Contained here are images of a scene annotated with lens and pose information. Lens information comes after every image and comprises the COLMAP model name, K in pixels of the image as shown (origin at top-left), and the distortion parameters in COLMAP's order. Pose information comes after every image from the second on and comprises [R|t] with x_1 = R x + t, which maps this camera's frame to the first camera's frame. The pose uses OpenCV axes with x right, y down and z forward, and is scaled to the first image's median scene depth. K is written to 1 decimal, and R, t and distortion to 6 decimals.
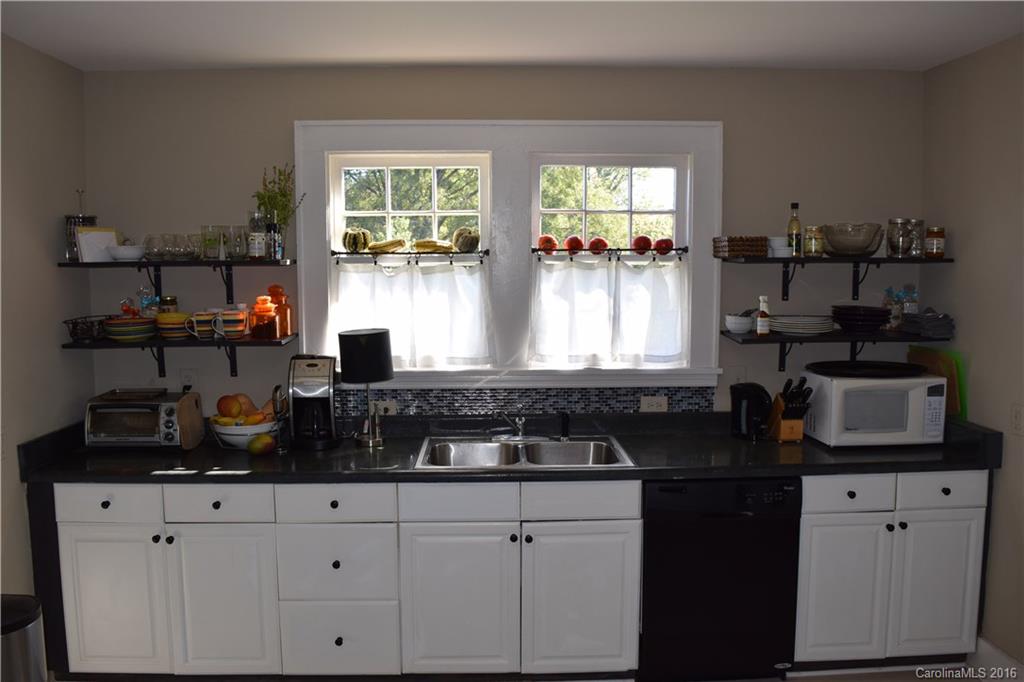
lens RADIAL K [[807.6, 0, 512.0], [0, 807.6, 341.0], [0, 0, 1]] dist [-0.097214, 0.023052]
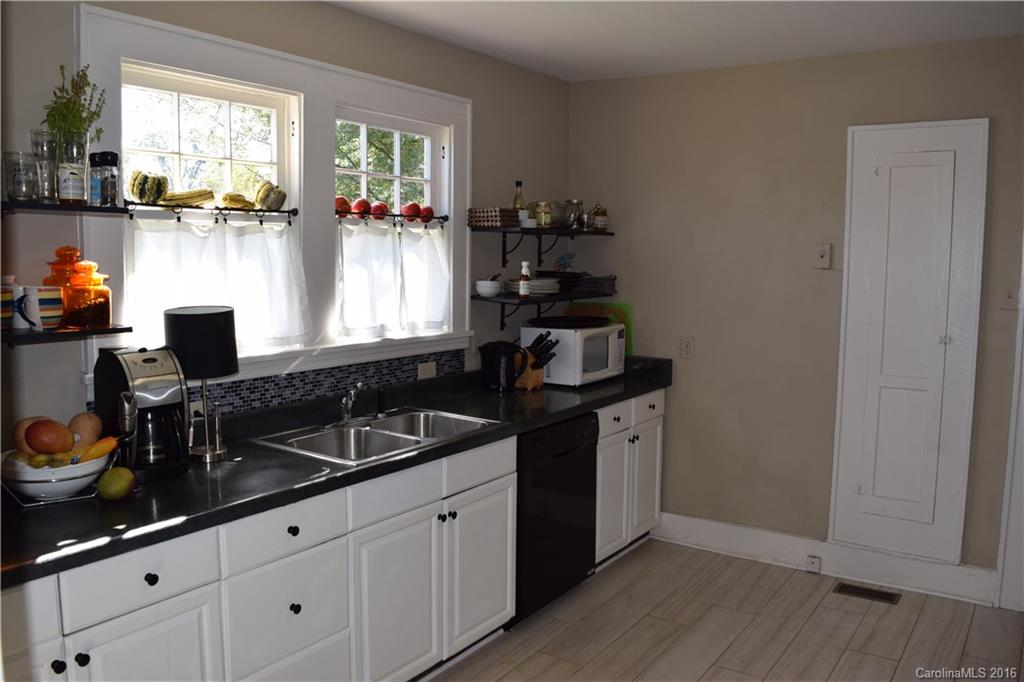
lens RADIAL K [[807.6, 0, 512.0], [0, 807.6, 341.0], [0, 0, 1]] dist [-0.097214, 0.023052]
pose [[0.601250, -0.075713, 0.795466, -0.579648], [0.062665, 0.996903, 0.047521, 0.000086], [-0.796600, 0.021276, 0.604132, 0.311937]]
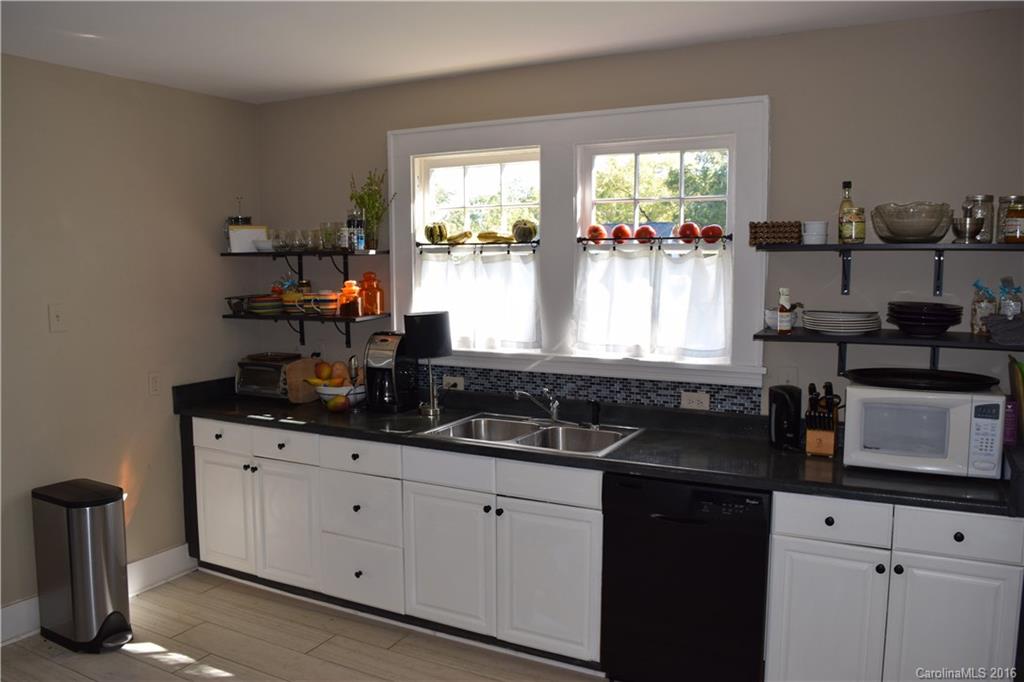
lens RADIAL K [[807.6, 0, 512.0], [0, 807.6, 341.0], [0, 0, 1]] dist [-0.097214, 0.023052]
pose [[0.863954, 0.050172, -0.501066, 0.475011], [-0.045794, 0.998729, 0.021043, -0.002126], [0.501485, 0.004766, 0.865153, 0.075341]]
